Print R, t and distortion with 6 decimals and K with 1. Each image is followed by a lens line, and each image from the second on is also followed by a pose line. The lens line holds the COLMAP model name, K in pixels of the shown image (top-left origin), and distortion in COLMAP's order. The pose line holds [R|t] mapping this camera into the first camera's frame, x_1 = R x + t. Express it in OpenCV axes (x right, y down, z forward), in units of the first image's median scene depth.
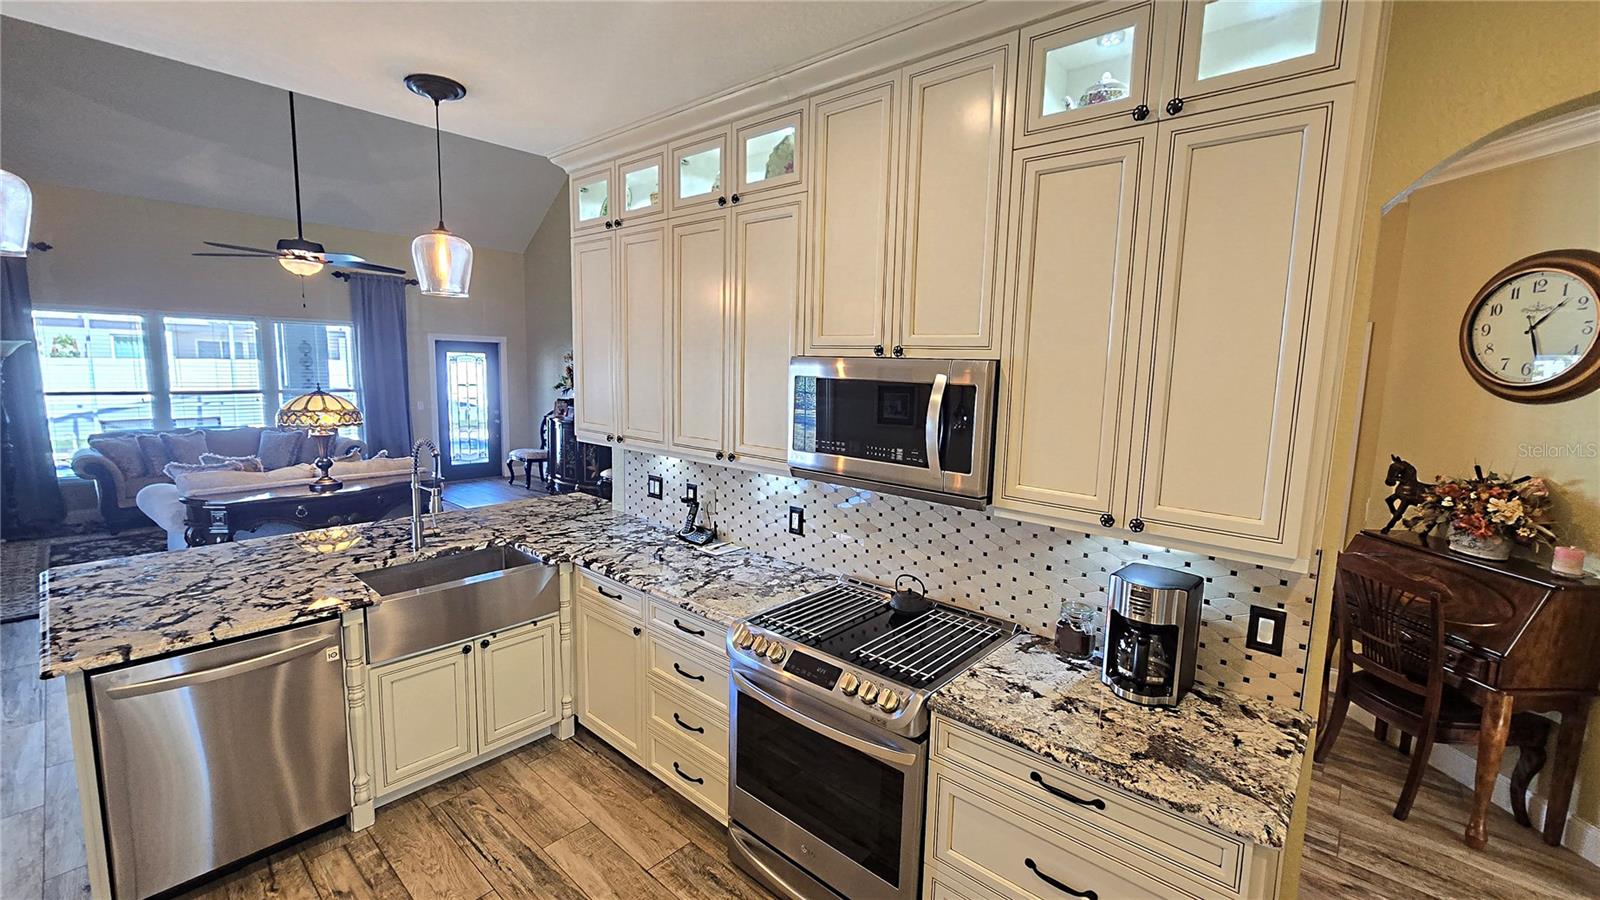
lens RADIAL K [[659.6, 0, 798.8], [0, 659.6, 448.9], [0, 0, 1]] dist [0.001614, 0.000856]
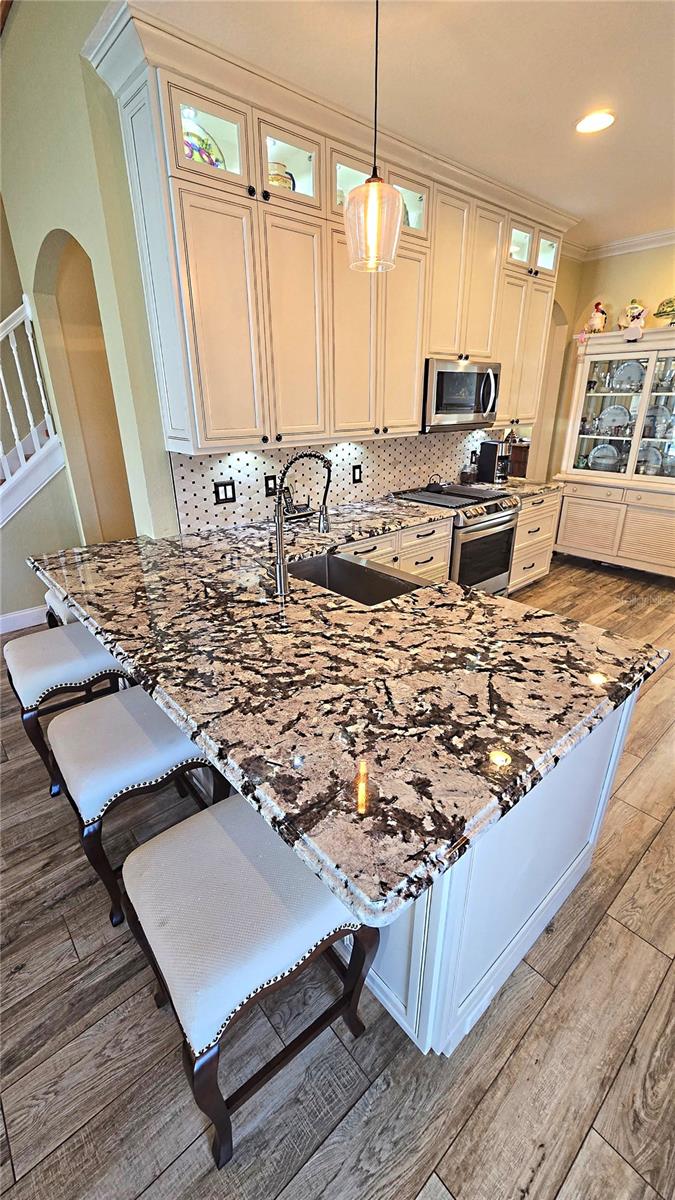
lens RADIAL K [[493.5, 0, 339.3], [0, 493.5, 600.2], [0, 0, 1]] dist [-0.001442, 0.000484]
pose [[0.122979, -0.404899, 0.906053, -1.227236], [0.136774, 0.911187, 0.388628, -0.081699], [-0.982939, 0.076131, 0.167437, 0.894072]]
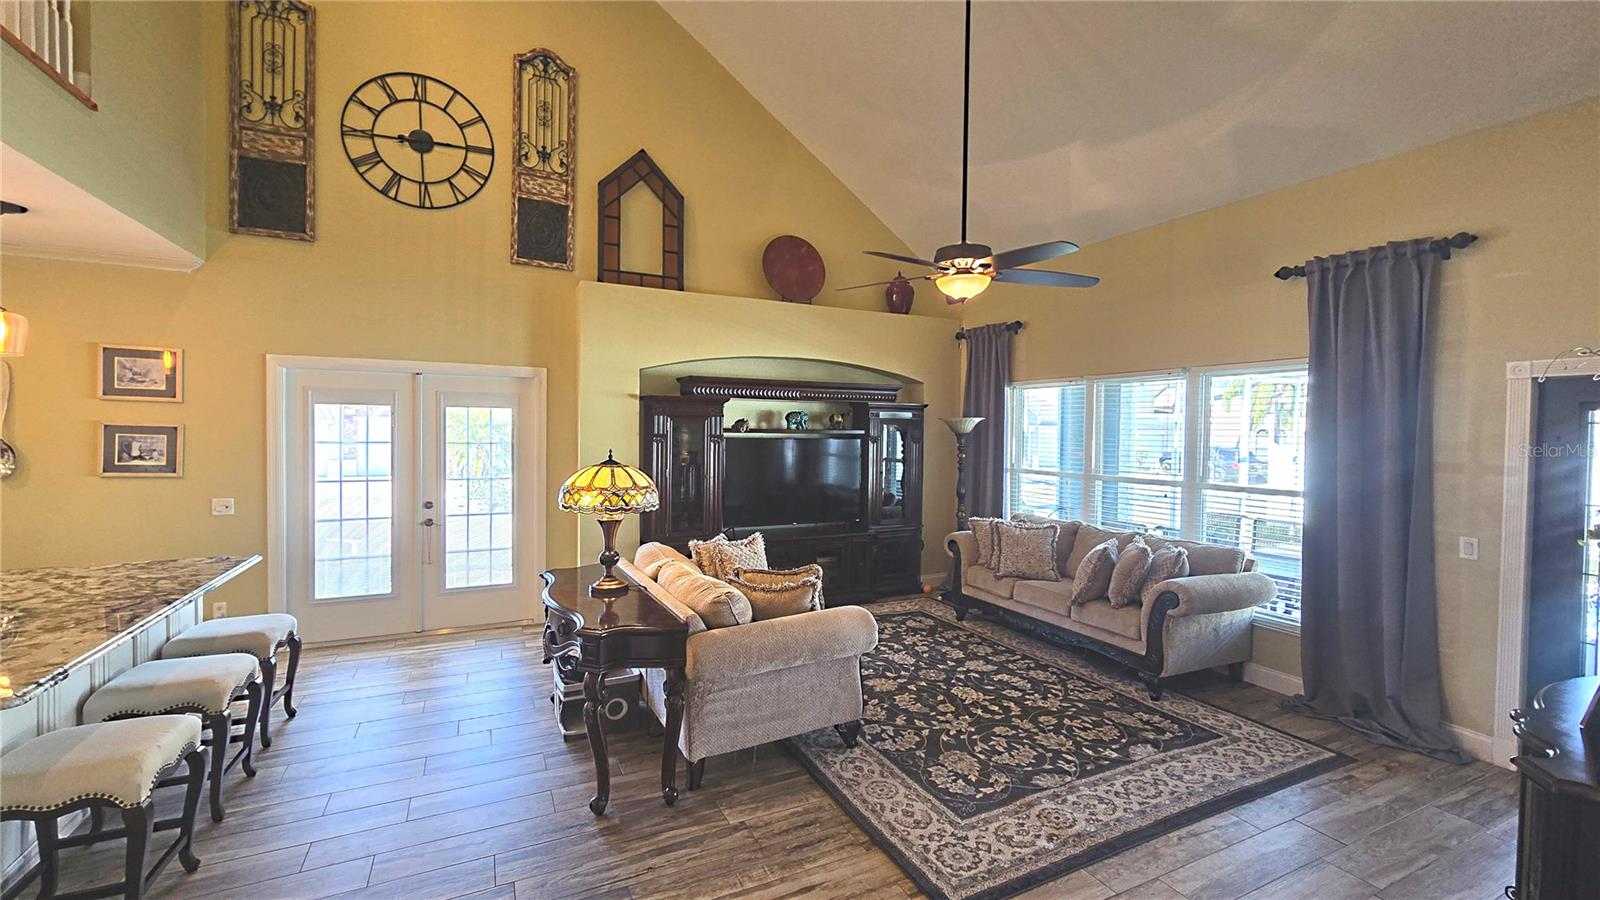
lens RADIAL K [[657.2, 0, 802.7], [0, 657.2, 442.8], [0, 0, 1]] dist [0.000696, 0.000329]
pose [[-0.374633, -0.008525, -0.927134, -0.199418], [-0.138422, 0.989265, 0.046837, -0.288127], [0.916782, 0.145882, -0.371791, 2.464719]]
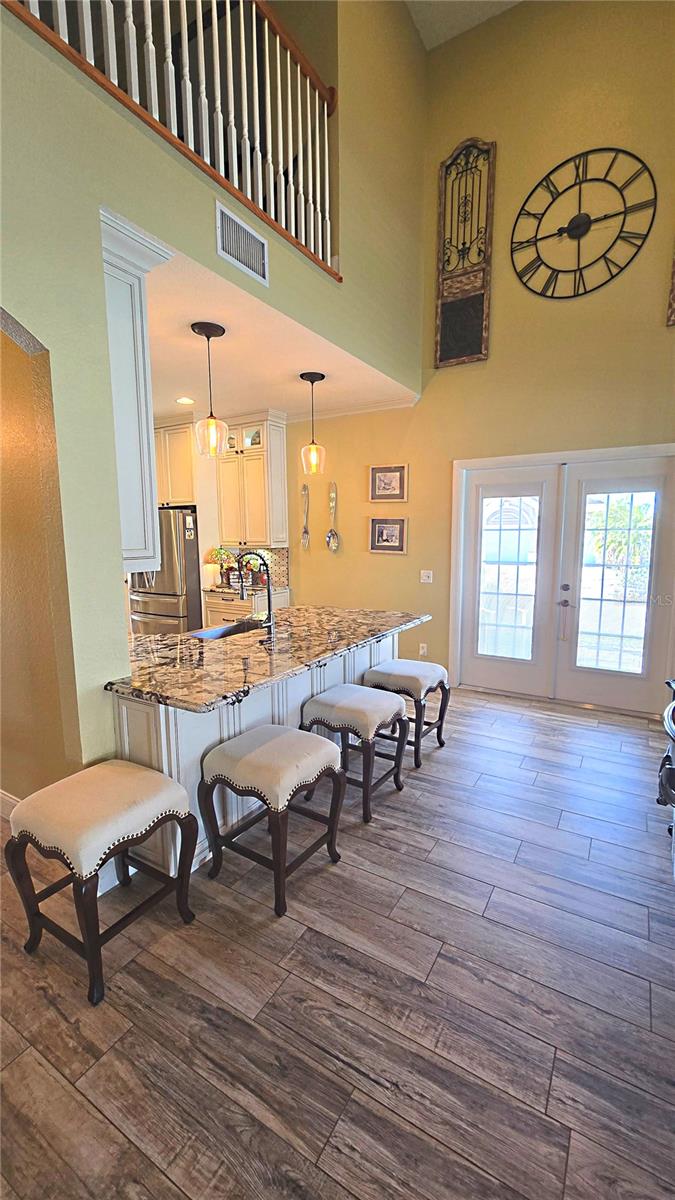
lens RADIAL K [[496.3, 0, 343.1], [0, 496.3, 601.5], [0, 0, 1]] dist [-0.001862, 0.000247]
pose [[-0.981312, 0.009589, -0.192187, -0.567829], [-0.041386, 0.964867, 0.259459, -0.204758], [0.187923, 0.262564, -0.946438, 2.151272]]
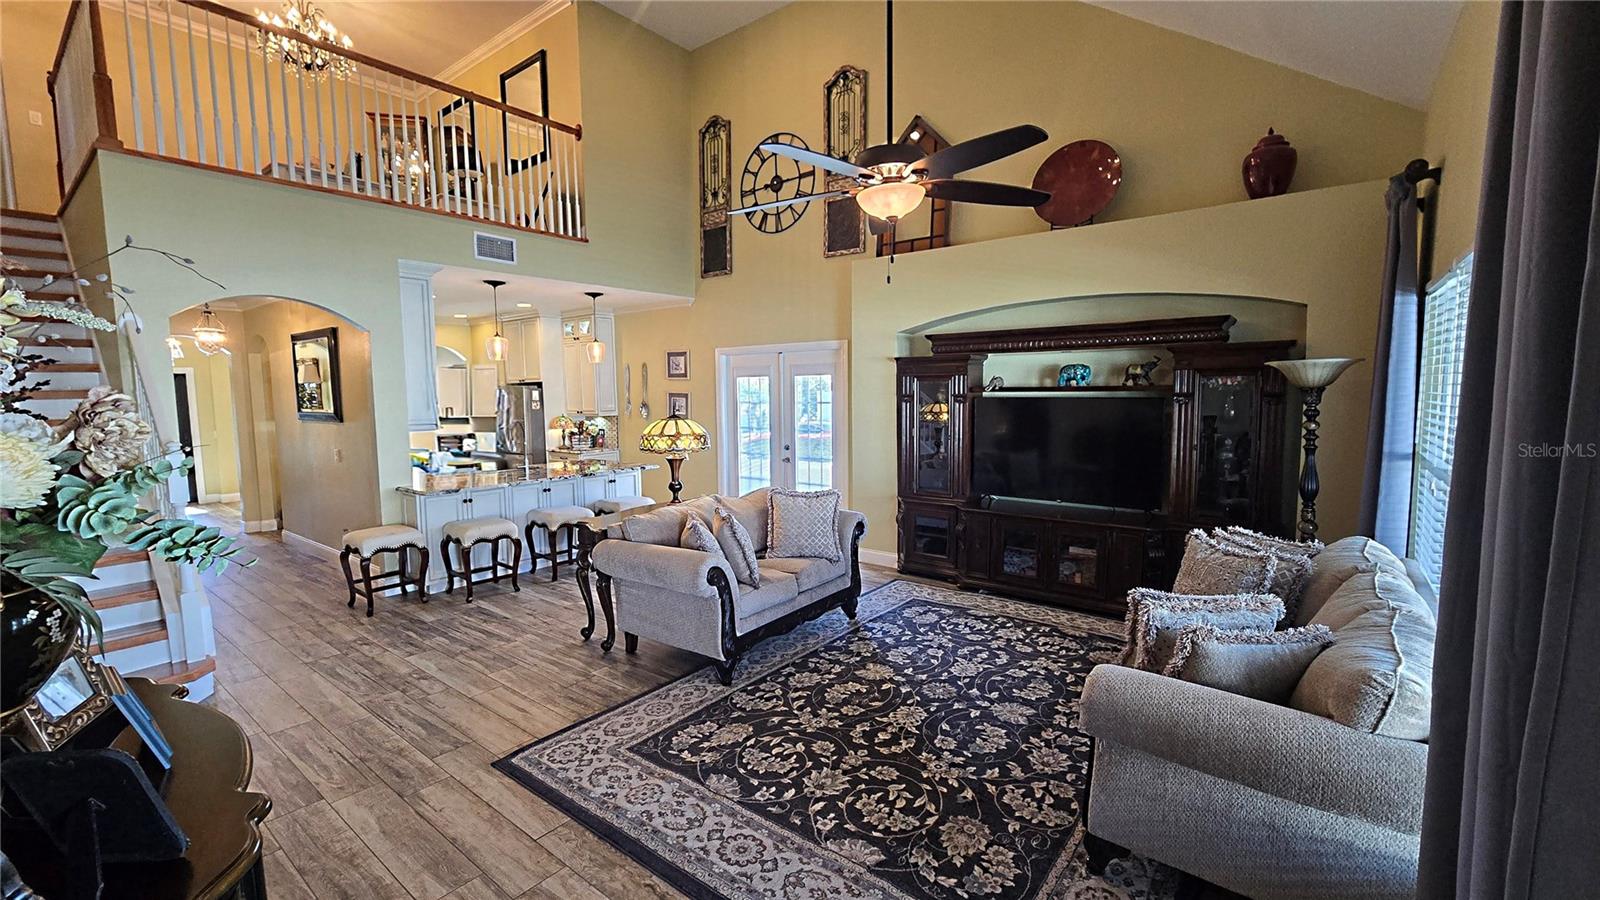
lens RADIAL K [[651.9, 0, 799.7], [0, 651.9, 447.2], [0, 0, 1]] dist [-0.002189, 0.000039]
pose [[-0.997519, -0.005913, -0.070143, -1.413620], [-0.020696, 0.977059, 0.211962, -0.429054], [0.067281, 0.212888, -0.974757, 3.351905]]
